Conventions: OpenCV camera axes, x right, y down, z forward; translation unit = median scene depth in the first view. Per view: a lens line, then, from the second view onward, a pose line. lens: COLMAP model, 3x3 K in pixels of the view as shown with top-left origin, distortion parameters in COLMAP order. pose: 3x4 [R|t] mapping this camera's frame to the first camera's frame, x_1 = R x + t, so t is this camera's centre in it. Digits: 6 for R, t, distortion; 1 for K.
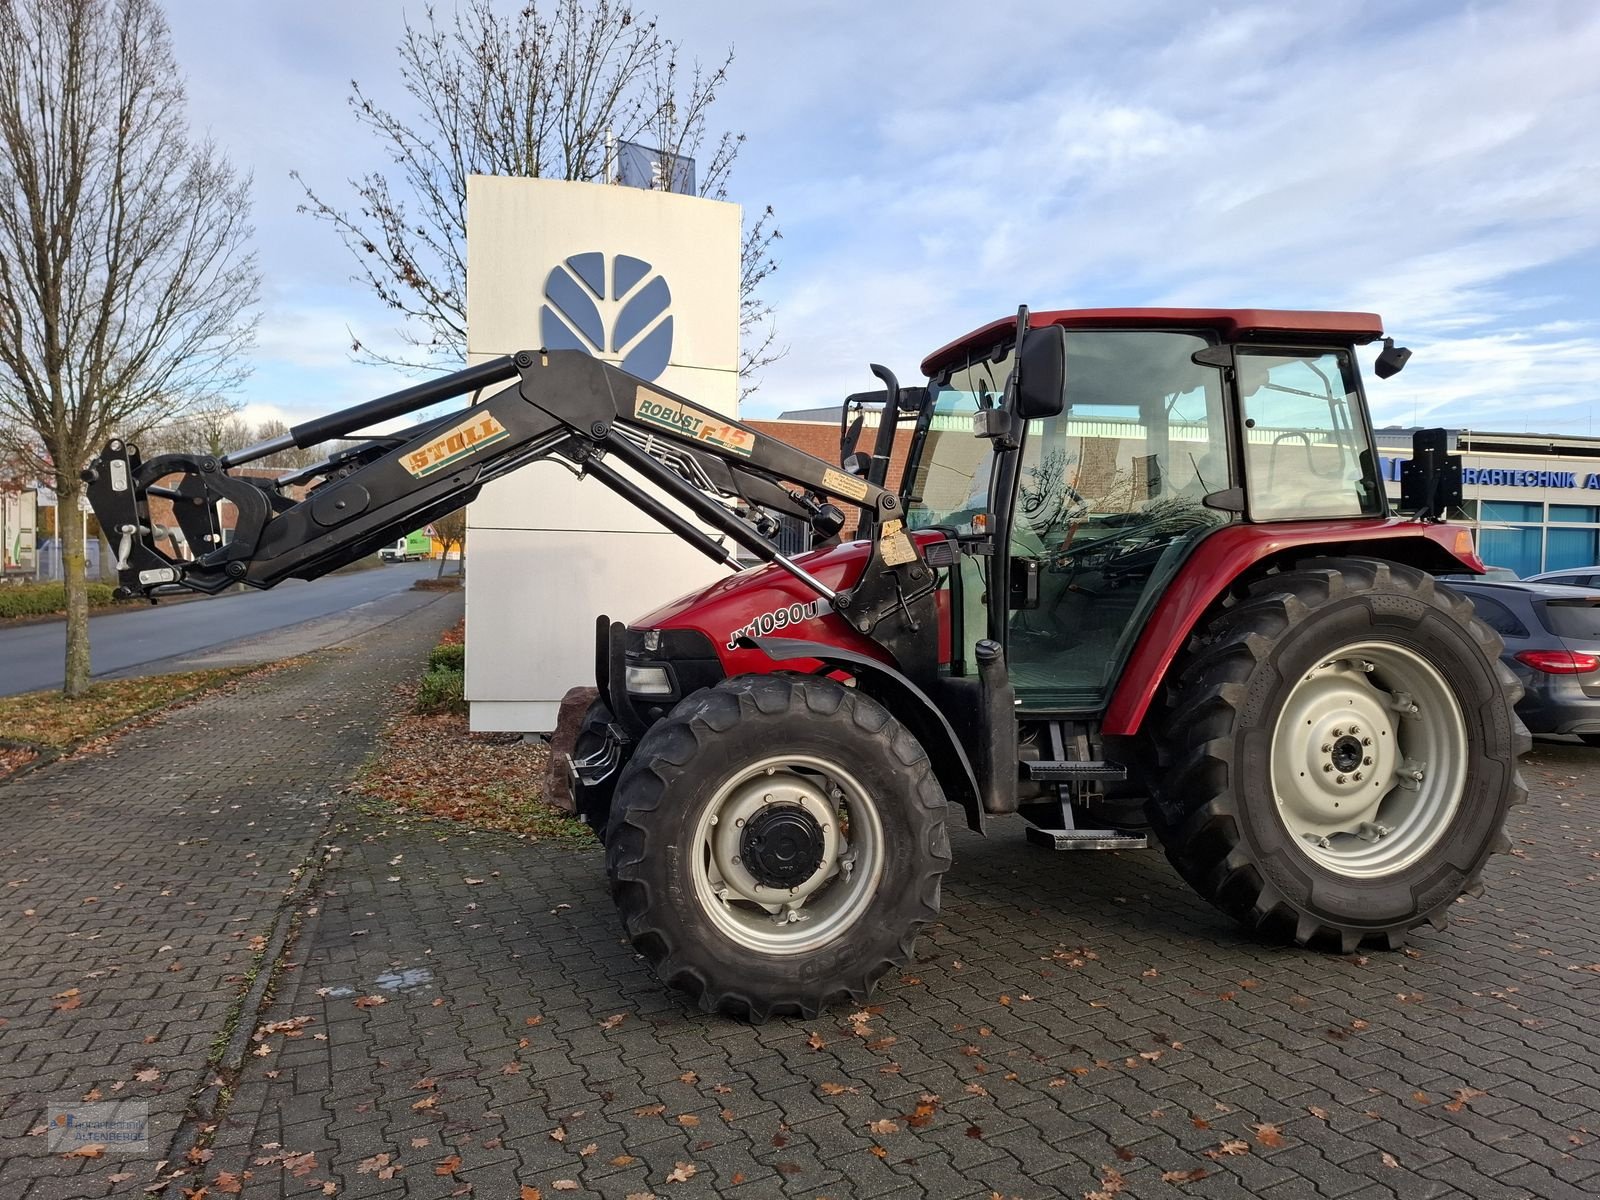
lens RADIAL K [[1097.3, 0, 808.5], [0, 1097.3, 582.9], [0, 0, 1]] dist [0.092622, -0.119475]
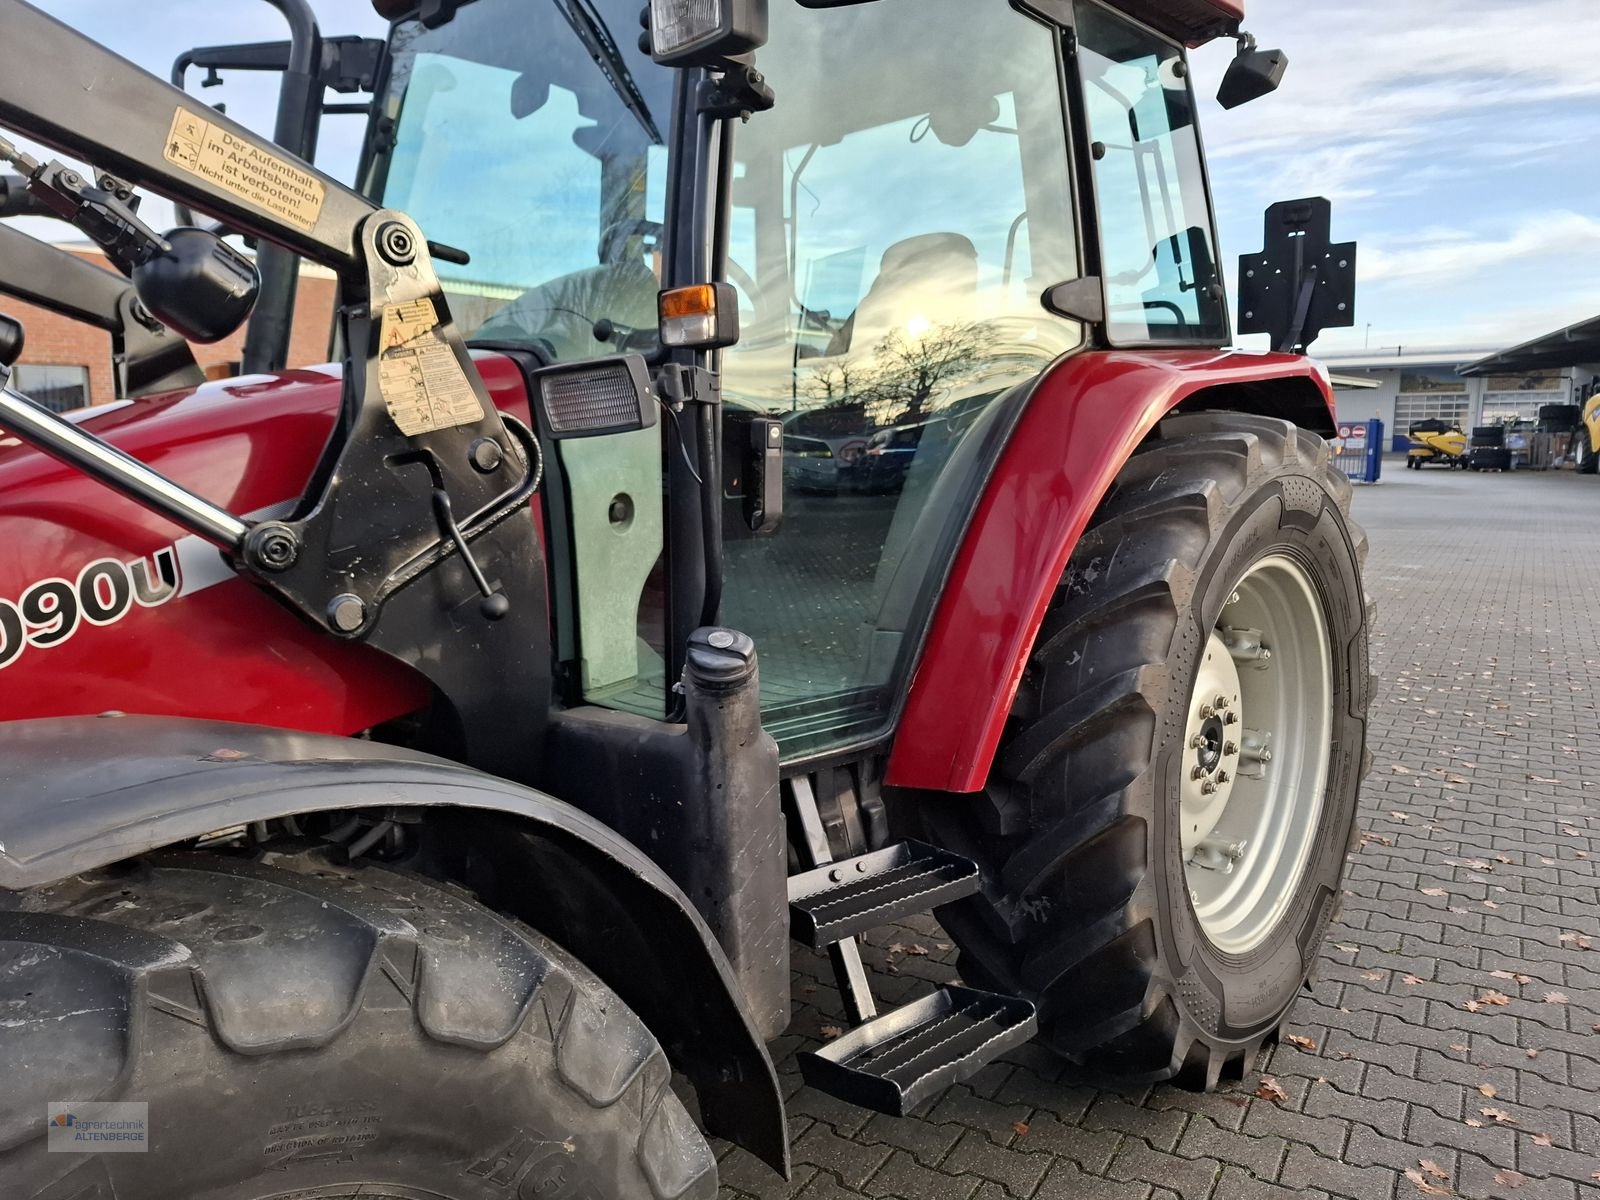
lens RADIAL K [[1116.0, 0, 815.5], [0, 1116.0, 590.9], [0, 0, 1]] dist [0.104383, -0.129809]
pose [[0.846501, -0.084653, 0.525613, -0.010485], [0.025888, 0.992655, 0.118180, -0.005793], [-0.531757, -0.086432, 0.842475, 0.628252]]
